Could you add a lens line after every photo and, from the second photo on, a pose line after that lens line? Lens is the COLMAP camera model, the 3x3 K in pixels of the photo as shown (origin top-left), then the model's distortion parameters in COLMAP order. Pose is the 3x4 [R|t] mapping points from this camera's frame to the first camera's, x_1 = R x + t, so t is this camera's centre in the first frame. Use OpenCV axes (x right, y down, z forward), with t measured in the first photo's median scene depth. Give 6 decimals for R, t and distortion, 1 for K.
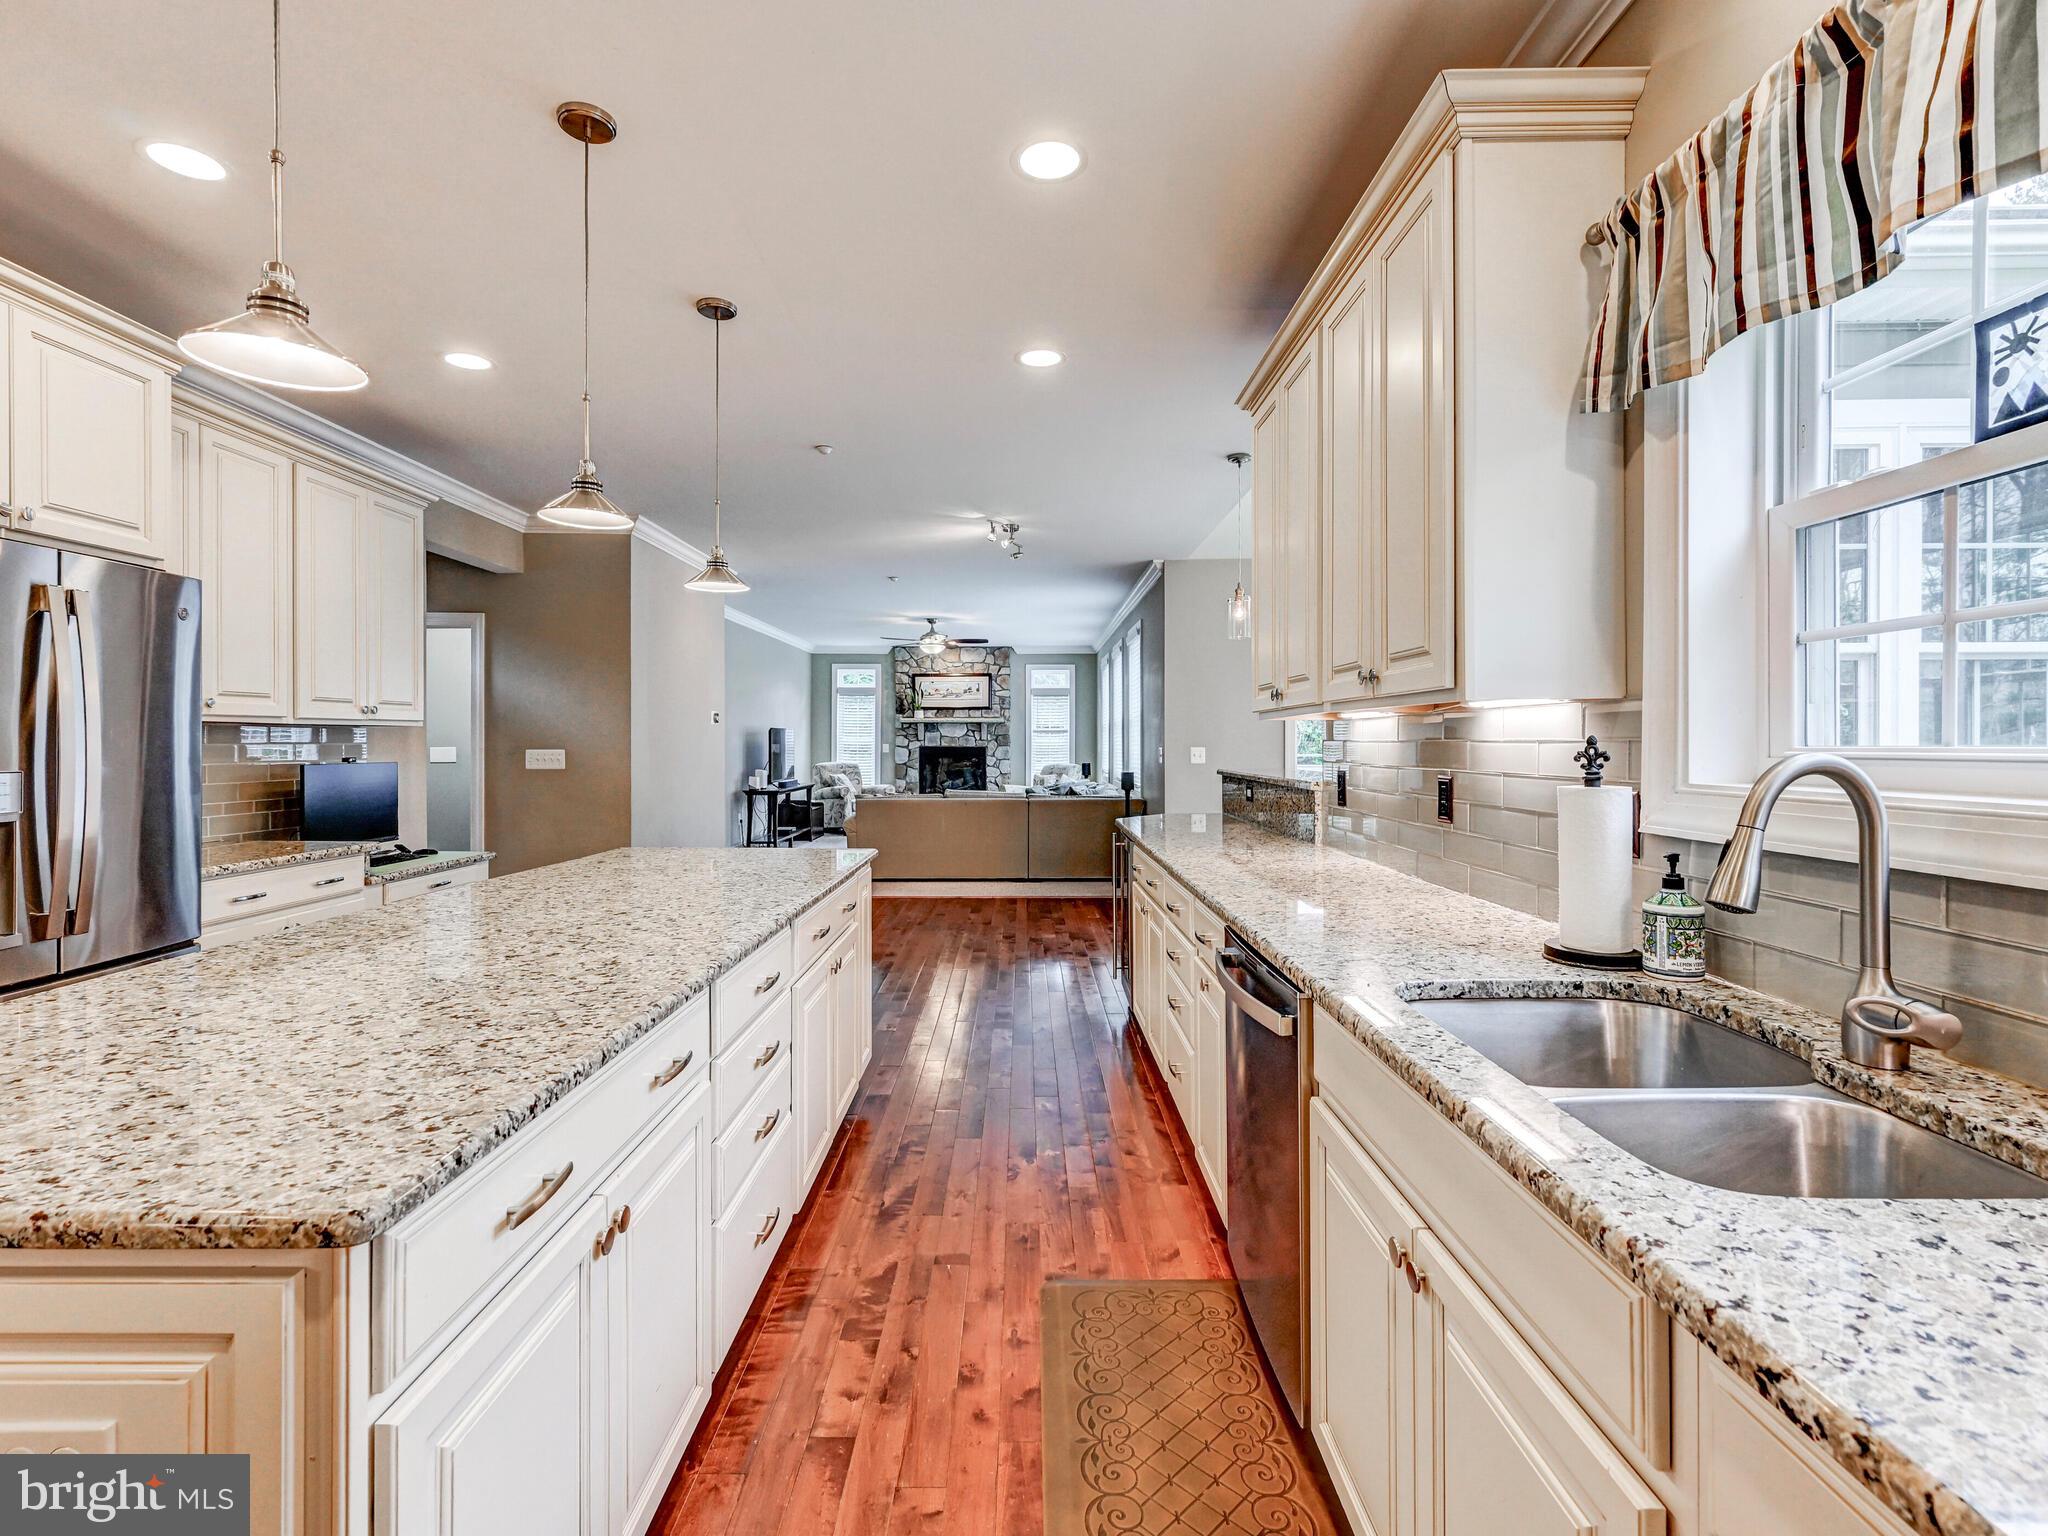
lens RADIAL K [[988.6, 0, 980.7], [0, 988.6, 750.1], [0, 0, 1]] dist [0.002056, 0.000642]
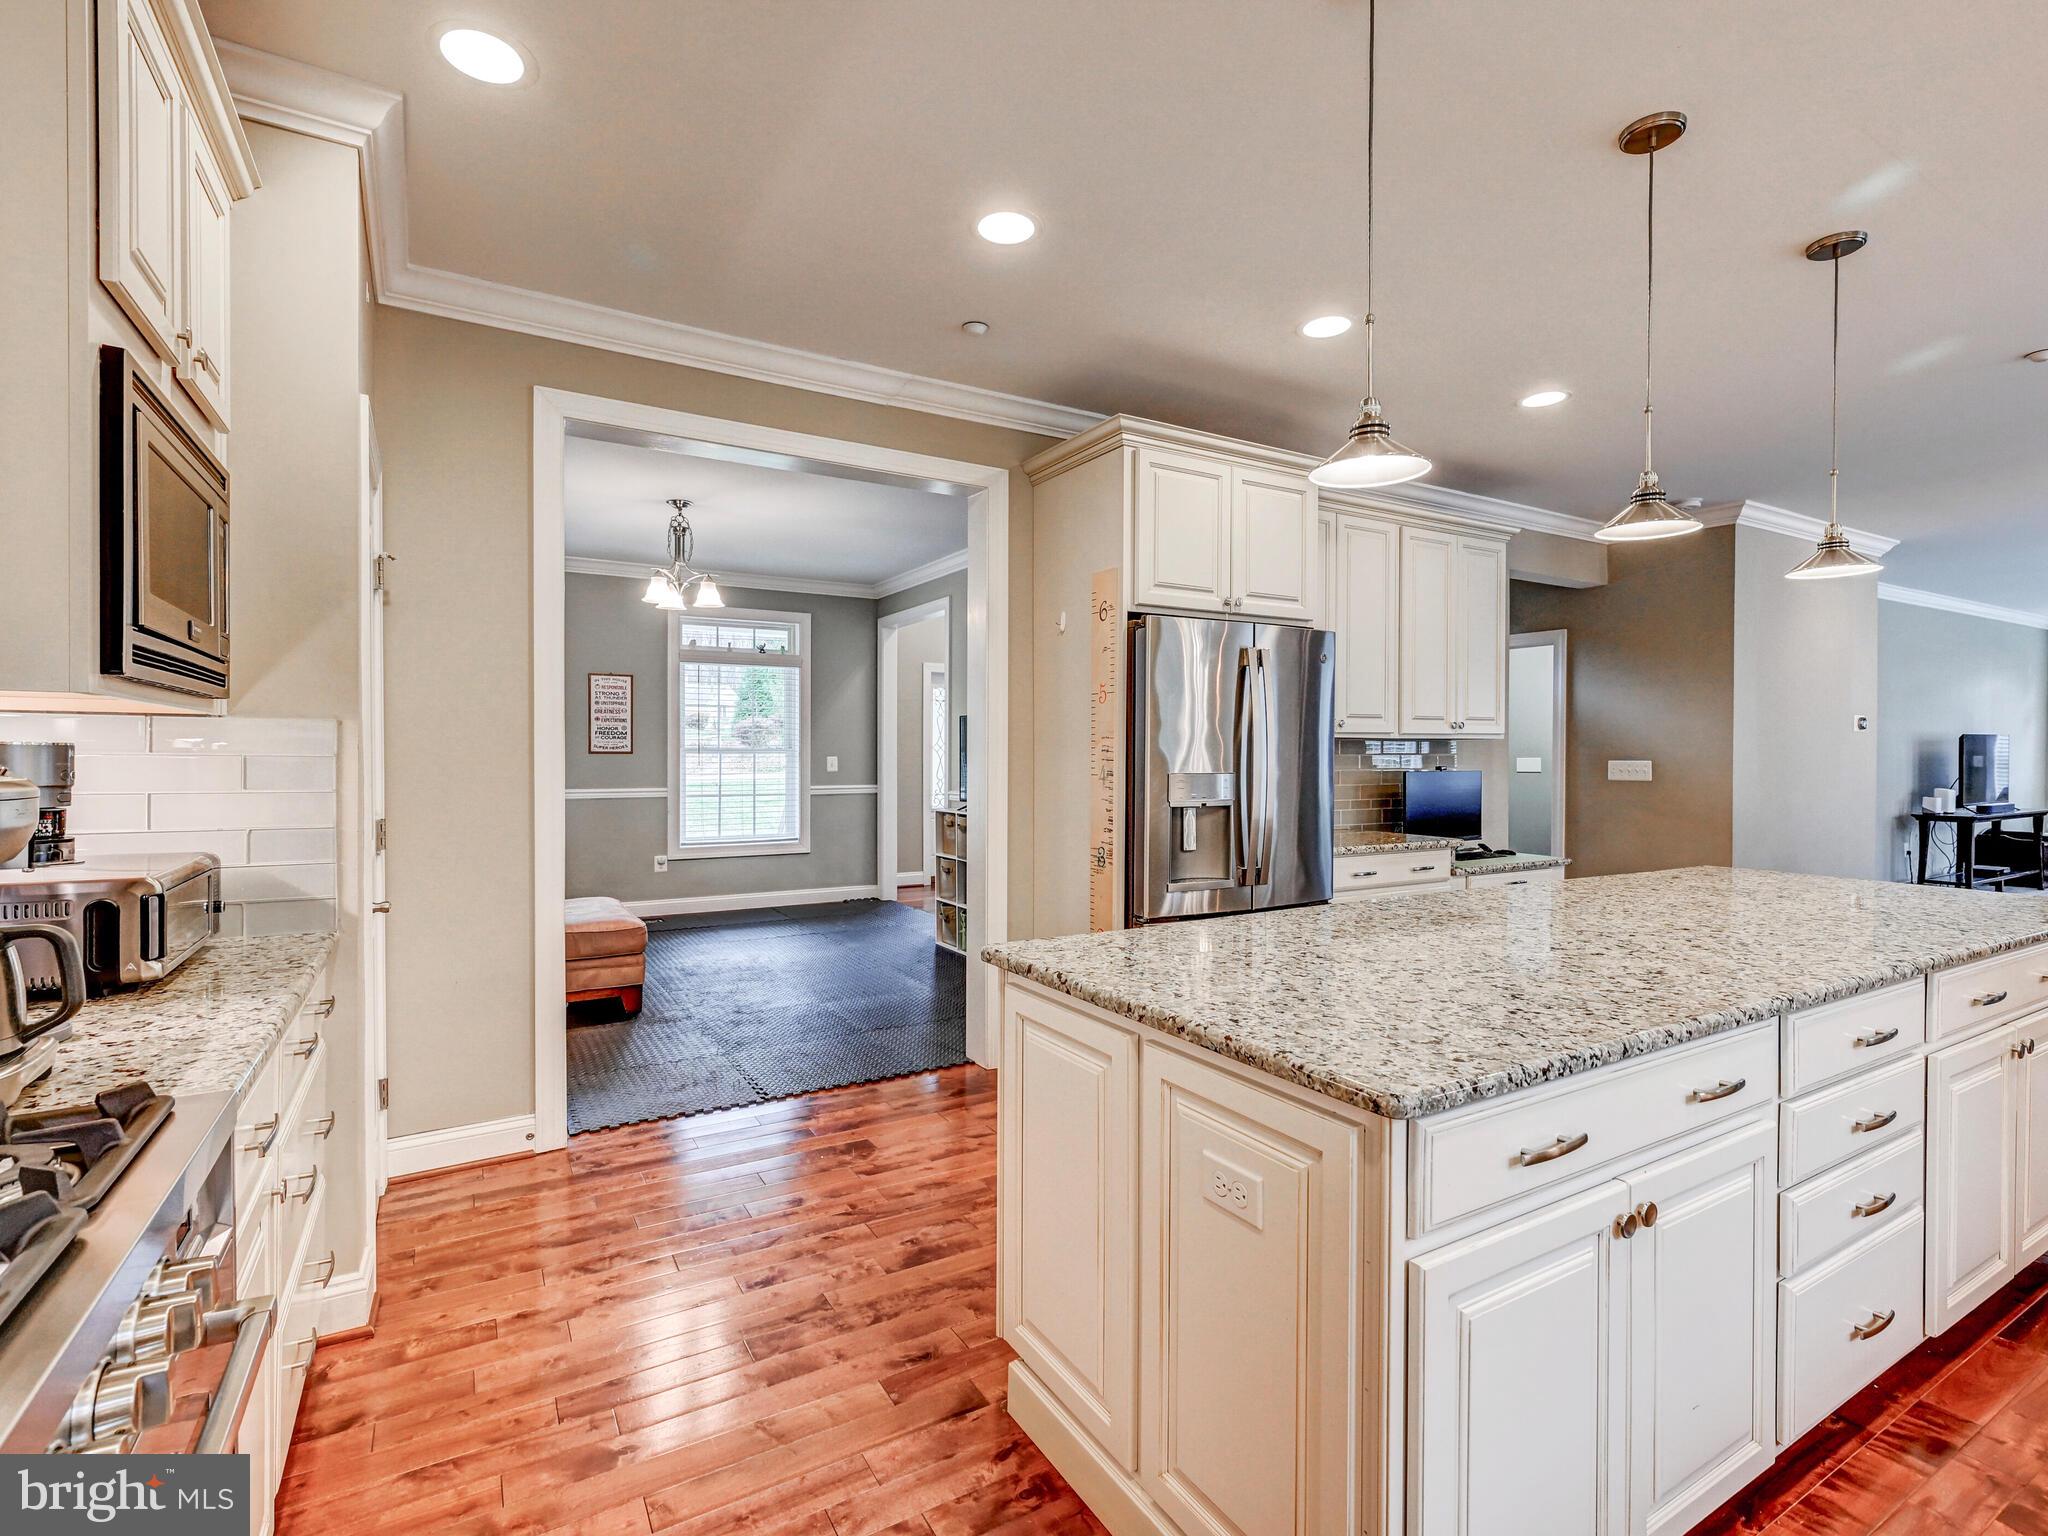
lens RADIAL K [[988.6, 0, 1024.1], [0, 988.6, 758.6], [0, 0, 1]] dist [0.002056, 0.000642]
pose [[0.545691, 0.003914, -0.837978, 0.104459], [-0.005760, 0.999983, 0.000920, 0.000158], [0.837967, 0.004325, 0.545704, -0.080884]]
